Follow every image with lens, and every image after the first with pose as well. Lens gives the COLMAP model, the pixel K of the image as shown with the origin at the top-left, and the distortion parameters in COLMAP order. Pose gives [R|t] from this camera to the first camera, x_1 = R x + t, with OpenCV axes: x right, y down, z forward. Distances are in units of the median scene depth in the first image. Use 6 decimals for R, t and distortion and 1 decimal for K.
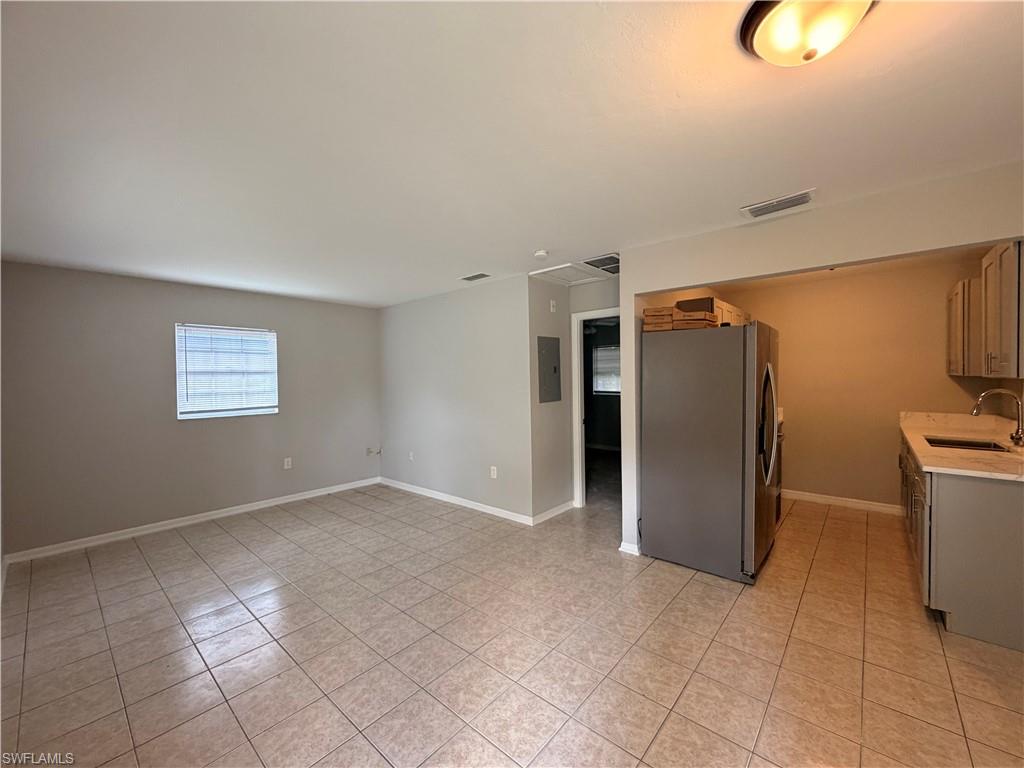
lens RADIAL K [[410.3, 0, 510.2], [0, 410.3, 384.4], [0, 0, 1]] dist [0.000303, -0.000217]
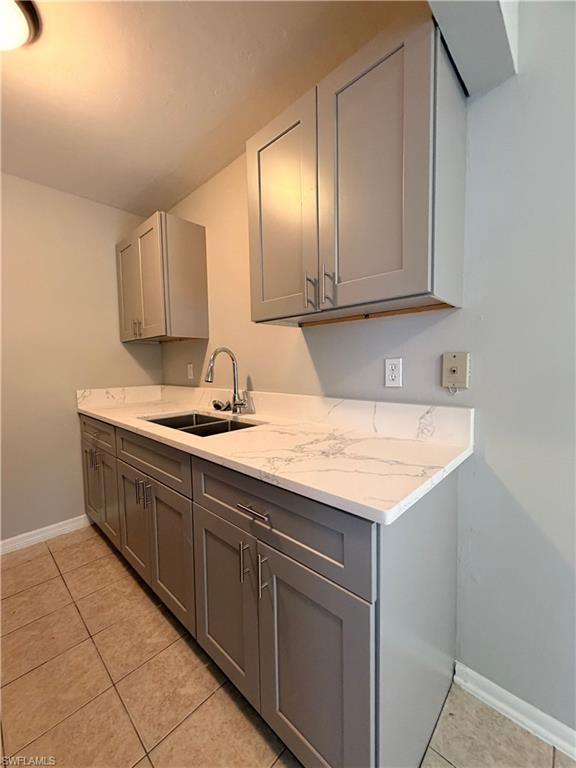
lens RADIAL K [[307.8, 0, 289.7], [0, 307.8, 382.9], [0, 0, 1]] dist [0.000303, -0.000217]
pose [[0.034784, -0.052608, 0.998009, 0.519203], [0.034077, 0.998095, 0.051425, 0.048457], [-0.998814, 0.032221, 0.036510, 0.751795]]
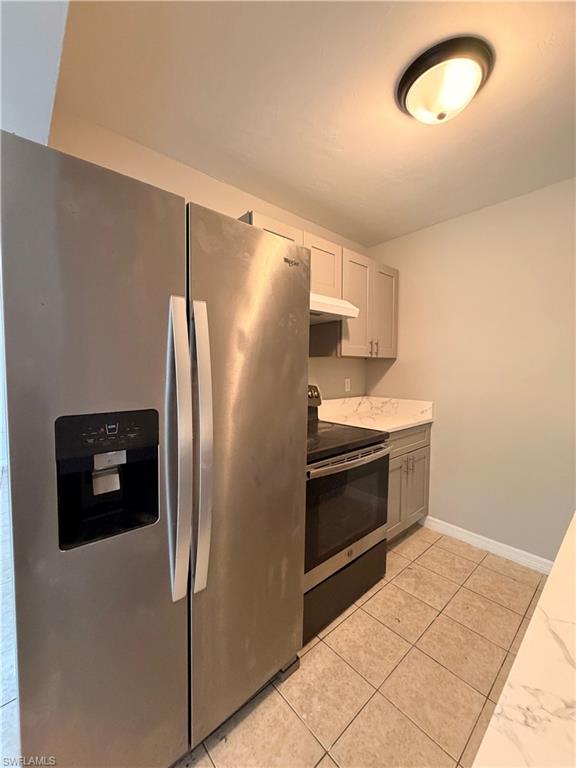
lens RADIAL K [[307.8, 0, 289.7], [0, 307.8, 382.9], [0, 0, 1]] dist [0.000303, -0.000217]
pose [[0.992303, 0.026331, -0.121000, 0.709124], [-0.021730, 0.998996, 0.039185, 0.014765], [0.121910, -0.036254, 0.991879, 0.662414]]
